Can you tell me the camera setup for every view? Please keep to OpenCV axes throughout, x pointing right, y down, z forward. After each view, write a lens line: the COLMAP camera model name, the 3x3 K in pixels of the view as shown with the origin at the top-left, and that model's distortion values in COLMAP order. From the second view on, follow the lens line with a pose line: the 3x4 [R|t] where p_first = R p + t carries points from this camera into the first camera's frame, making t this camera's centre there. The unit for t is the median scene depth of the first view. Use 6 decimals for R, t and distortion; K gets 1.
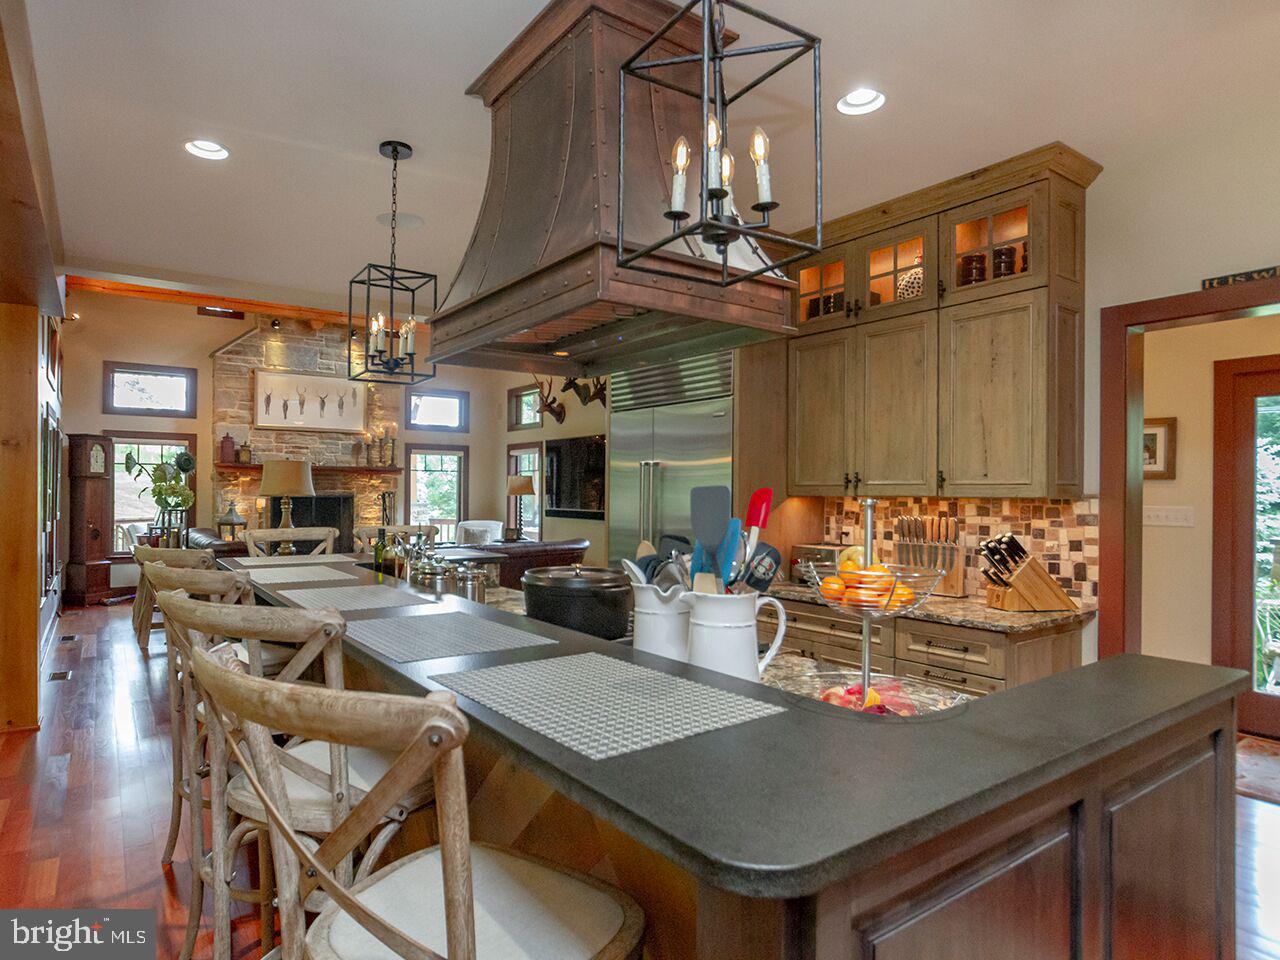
lens RADIAL K [[740.8, 0, 687.3], [0, 740.8, 492.6], [0, 0, 1]] dist [-0.056563, 0.024426]
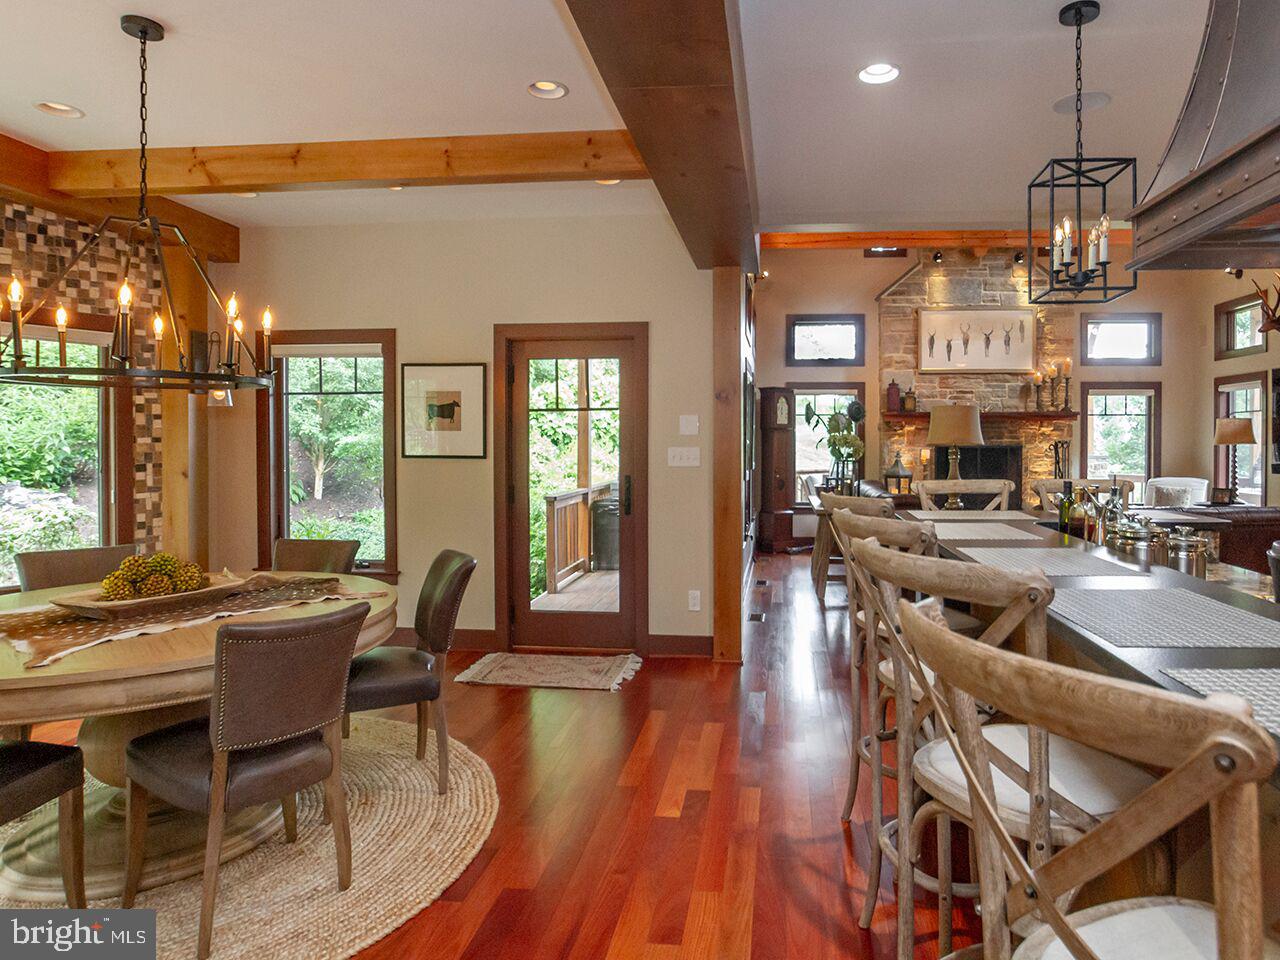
lens RADIAL K [[740.8, 0, 674.1], [0, 740.8, 489.8], [0, 0, 1]] dist [-0.056563, 0.024426]
pose [[0.745134, -0.000690, -0.666914, -0.212100], [0.007758, 0.999941, 0.007633, 0.052086], [0.666870, -0.010861, 0.745095, 0.100681]]
